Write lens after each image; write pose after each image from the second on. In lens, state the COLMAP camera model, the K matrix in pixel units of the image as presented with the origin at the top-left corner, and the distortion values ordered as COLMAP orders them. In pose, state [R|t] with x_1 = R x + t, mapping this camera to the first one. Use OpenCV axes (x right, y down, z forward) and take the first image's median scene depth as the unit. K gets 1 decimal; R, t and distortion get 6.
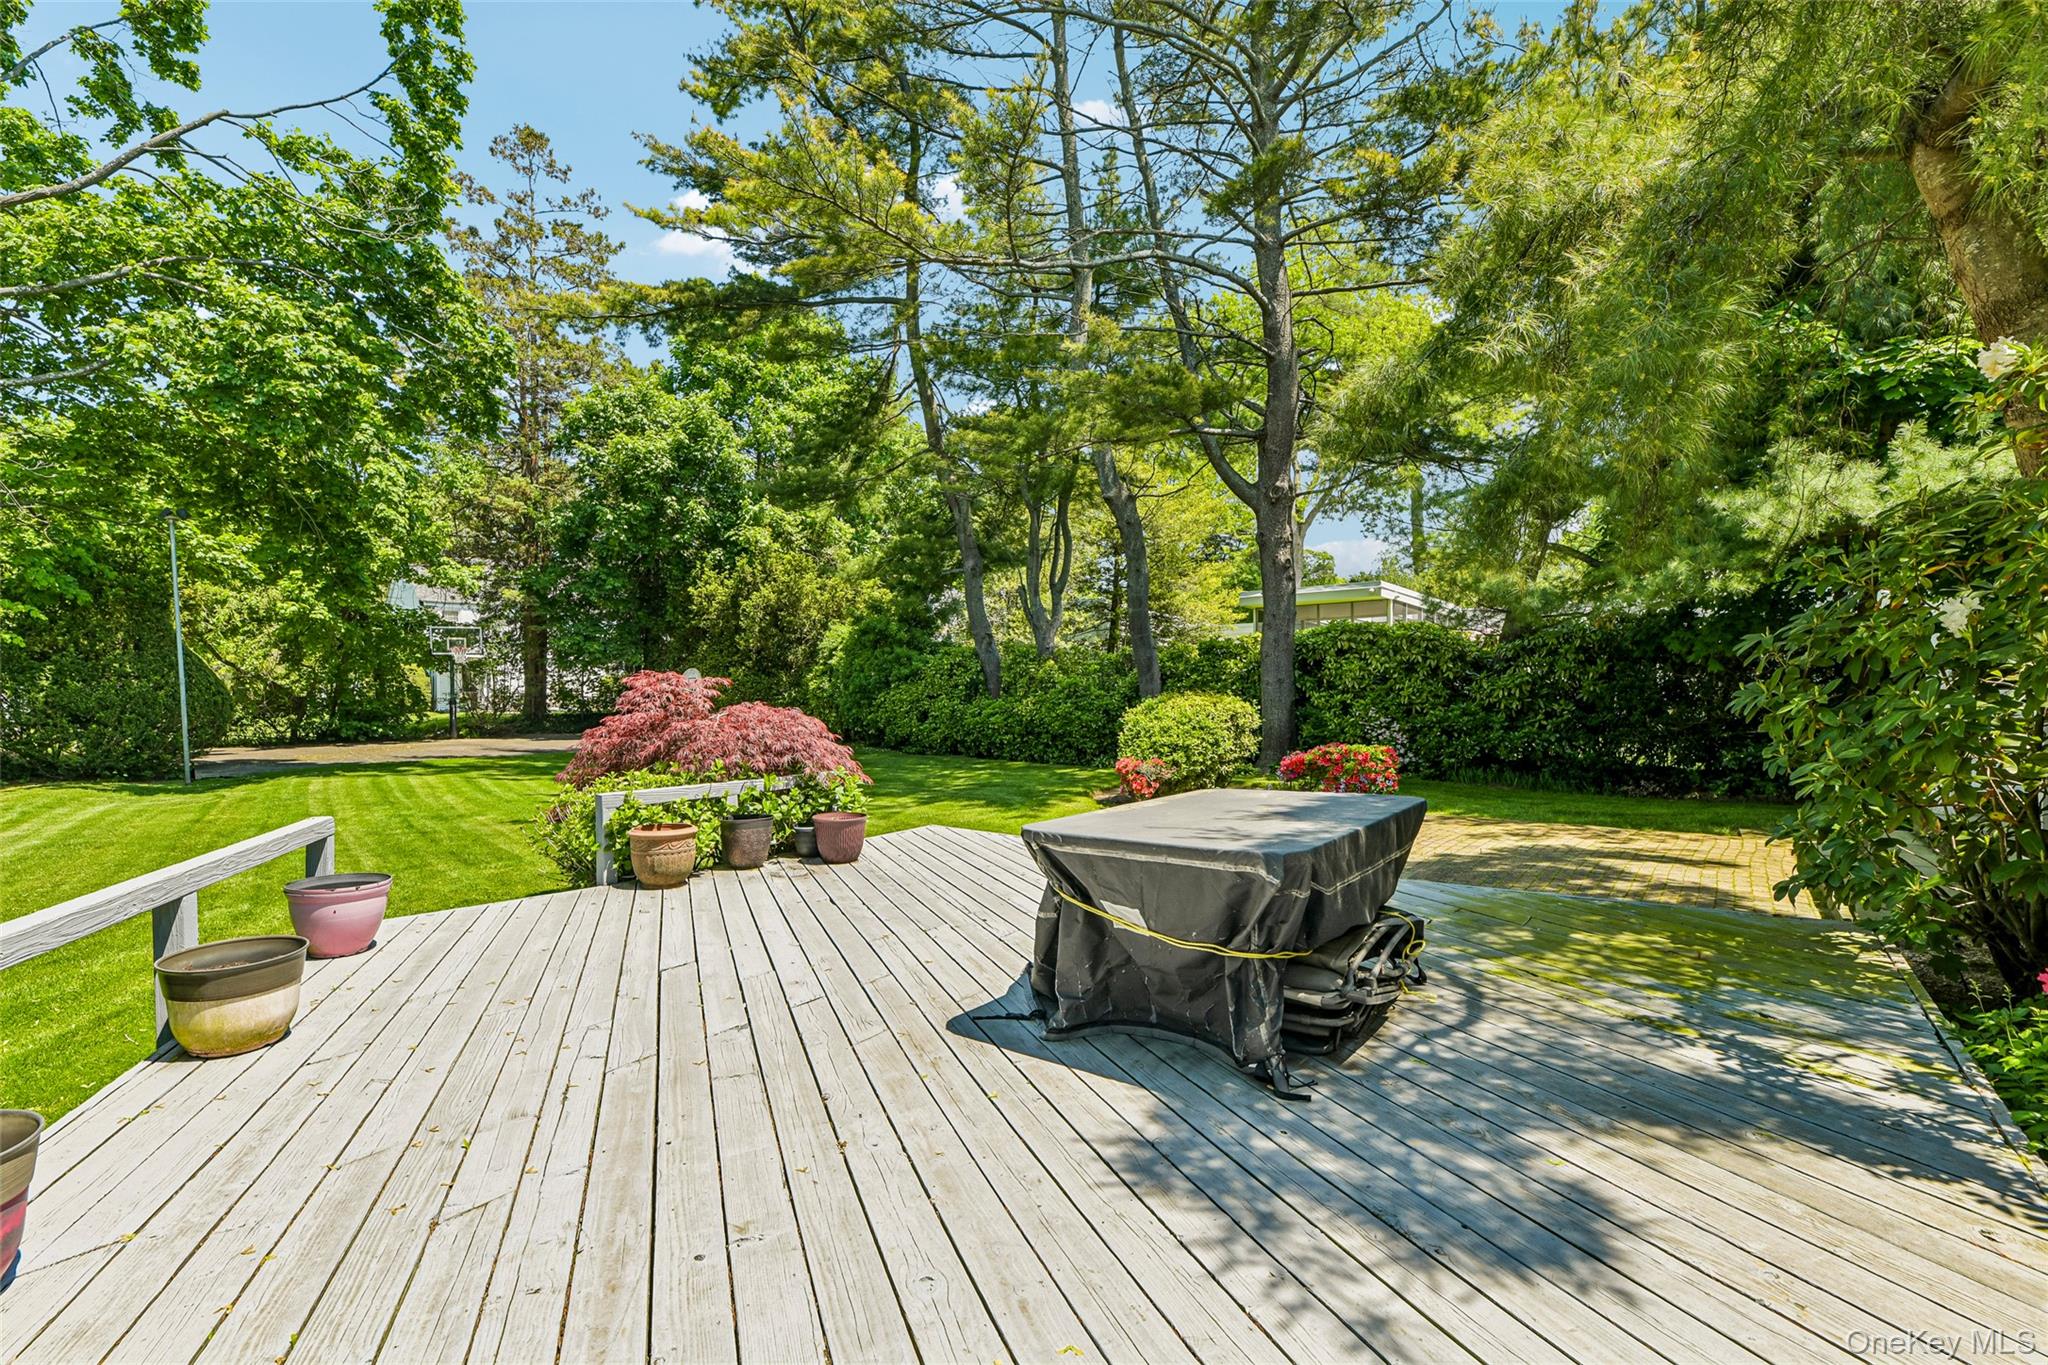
lens RADIAL K [[938.3, 0, 1028.9], [0, 938.3, 683.9], [0, 0, 1]] dist [0.013032, -0.003491]
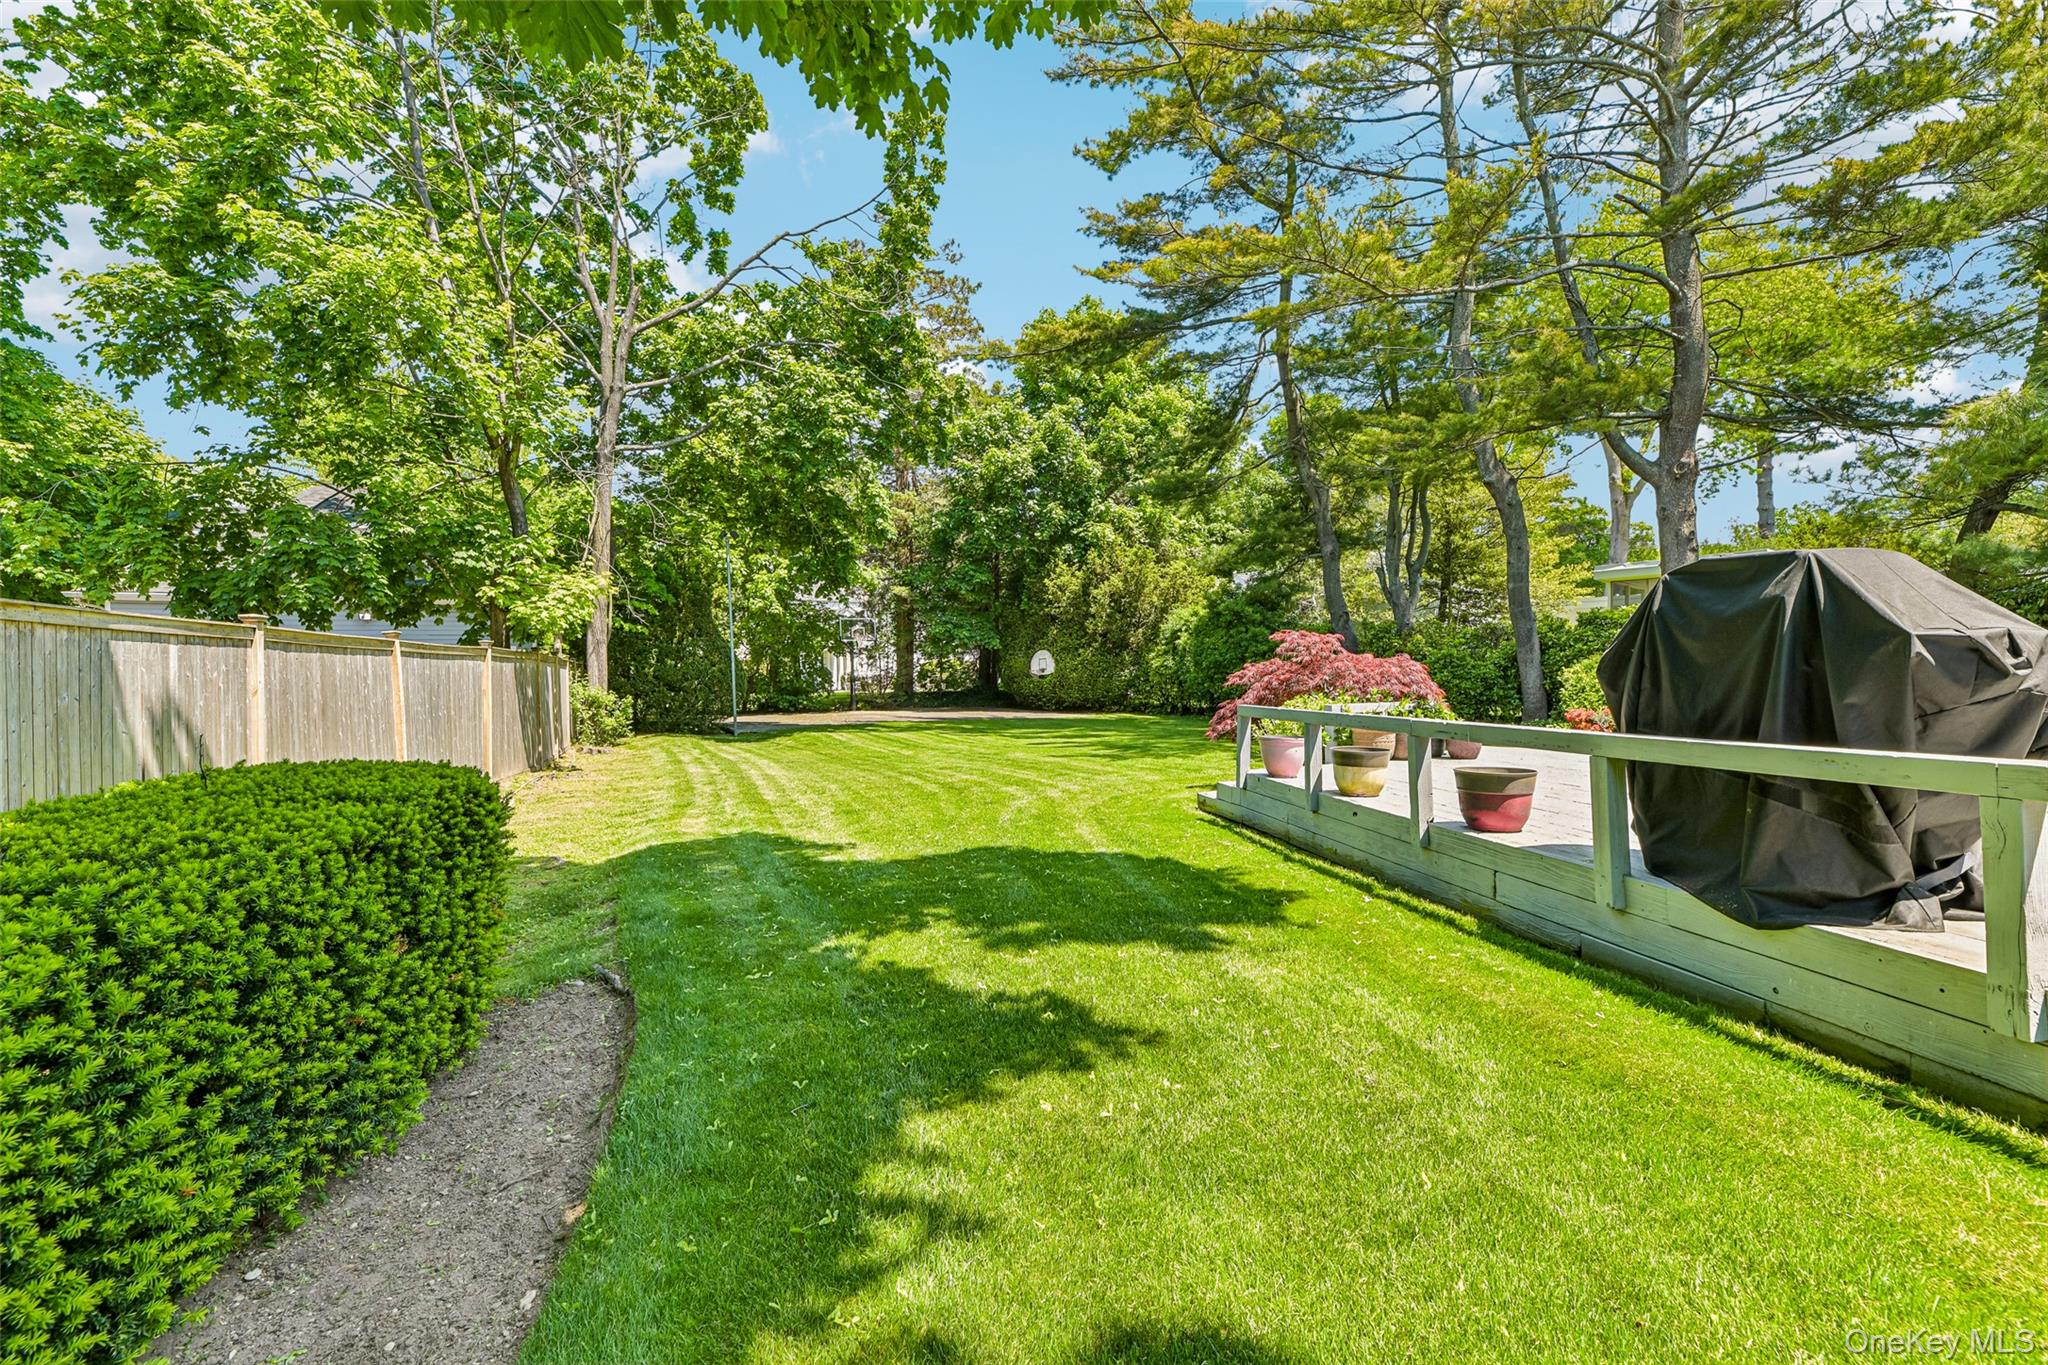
lens RADIAL K [[938.3, 0, 1020.1], [0, 938.3, 675.5], [0, 0, 1]] dist [0.013032, -0.003491]
pose [[0.967398, -0.003107, -0.253242, -0.130994], [0.003831, 0.999990, 0.002367, 0.015491], [0.253232, -0.003260, 0.967400, -0.146024]]
